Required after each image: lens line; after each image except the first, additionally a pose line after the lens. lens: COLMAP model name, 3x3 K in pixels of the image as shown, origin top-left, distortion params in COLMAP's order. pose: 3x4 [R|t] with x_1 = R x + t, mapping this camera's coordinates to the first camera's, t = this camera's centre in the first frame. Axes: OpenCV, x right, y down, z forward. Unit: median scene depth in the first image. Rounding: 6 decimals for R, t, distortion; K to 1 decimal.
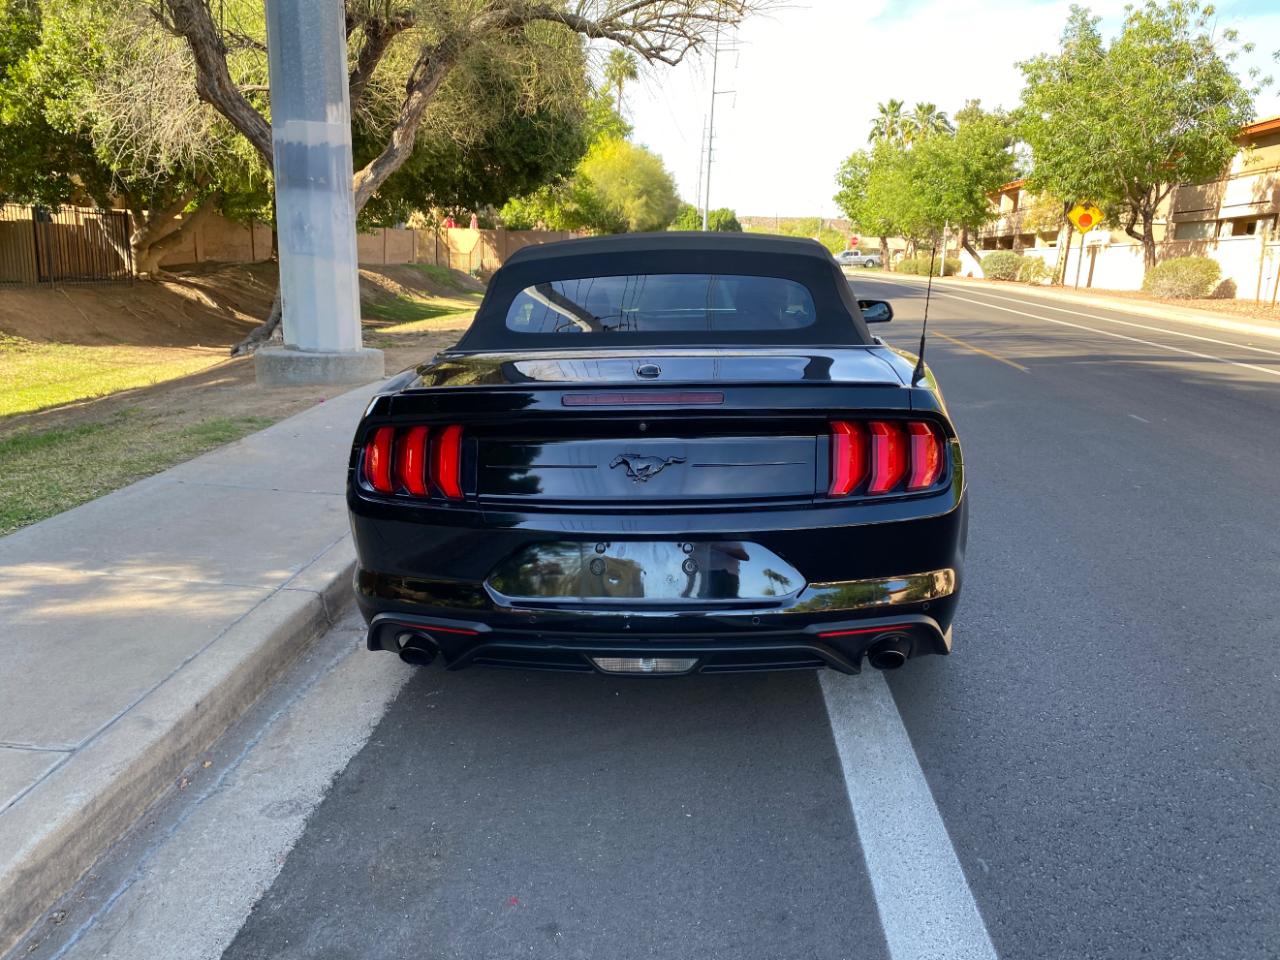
lens RADIAL K [[978.4, 0, 646.0], [0, 978.4, 490.3], [0, 0, 1]] dist [0.013736, -0.004945]
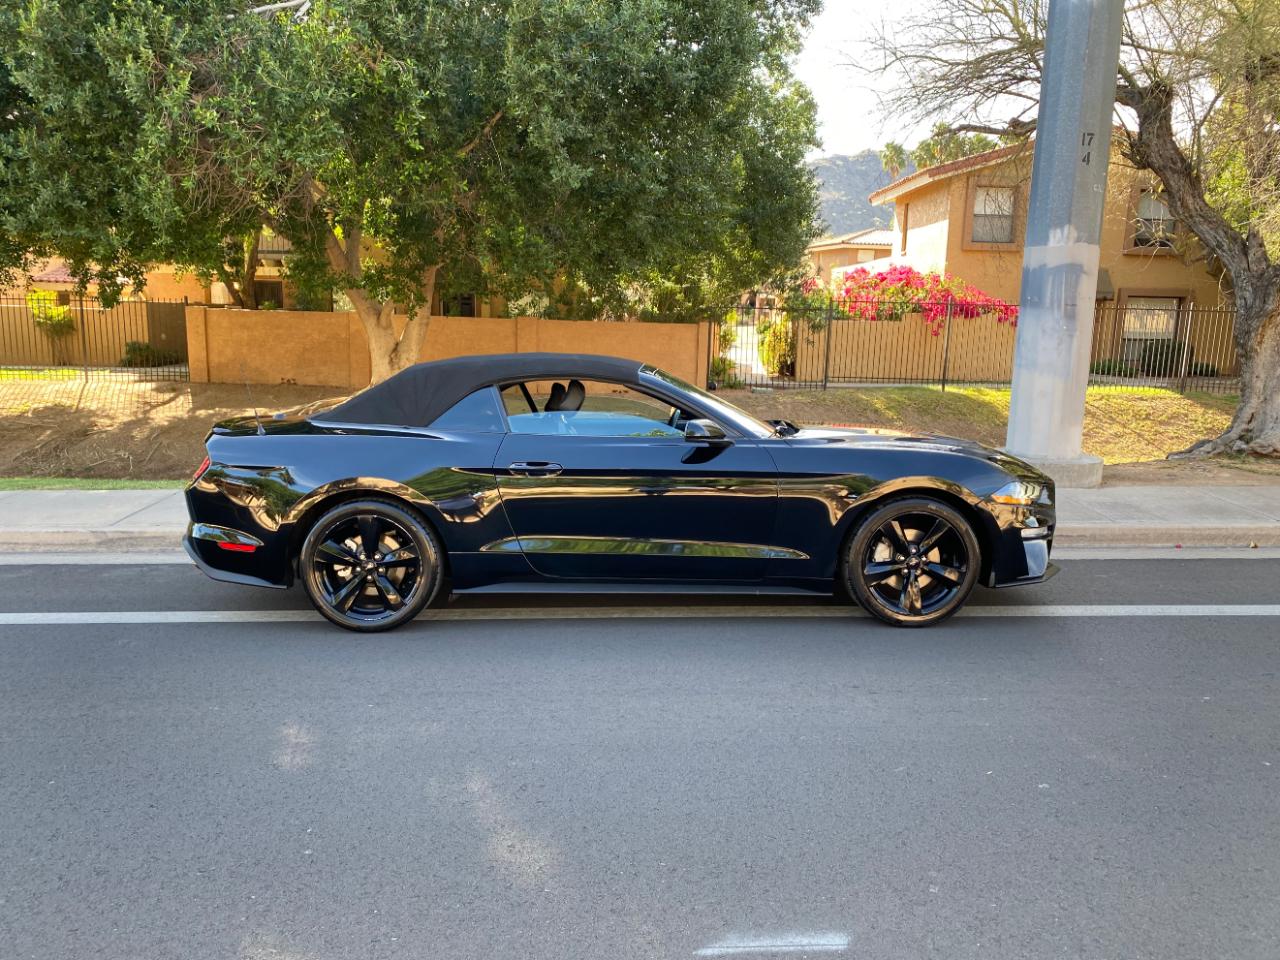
lens RADIAL K [[978.4, 0, 646.0], [0, 978.4, 480.5], [0, 0, 1]] dist [0.013736, -0.004945]
pose [[0.089403, 0.136239, -0.986634, 0.388361], [-0.245165, 0.963131, 0.110778, -0.074136], [0.965350, 0.231984, 0.119508, 0.270495]]
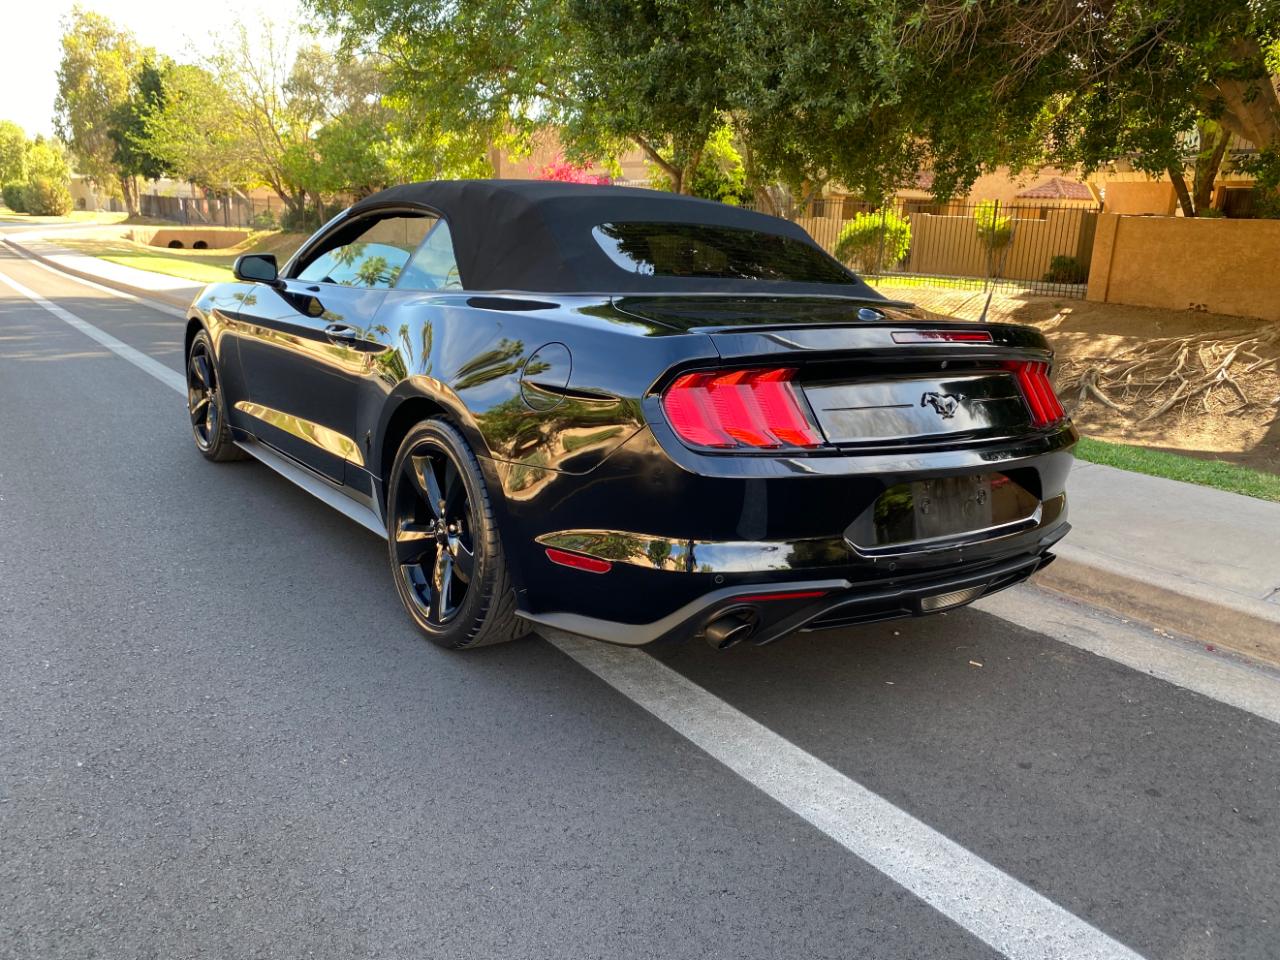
lens RADIAL K [[978.4, 0, 639.8], [0, 978.4, 476.3], [0, 0, 1]] dist [0.013736, -0.004945]
pose [[-0.773134, 0.106644, -0.625213, 0.159915], [-0.201913, 0.893090, 0.402021, -0.081422], [0.601244, 0.437055, -0.668946, 0.369598]]
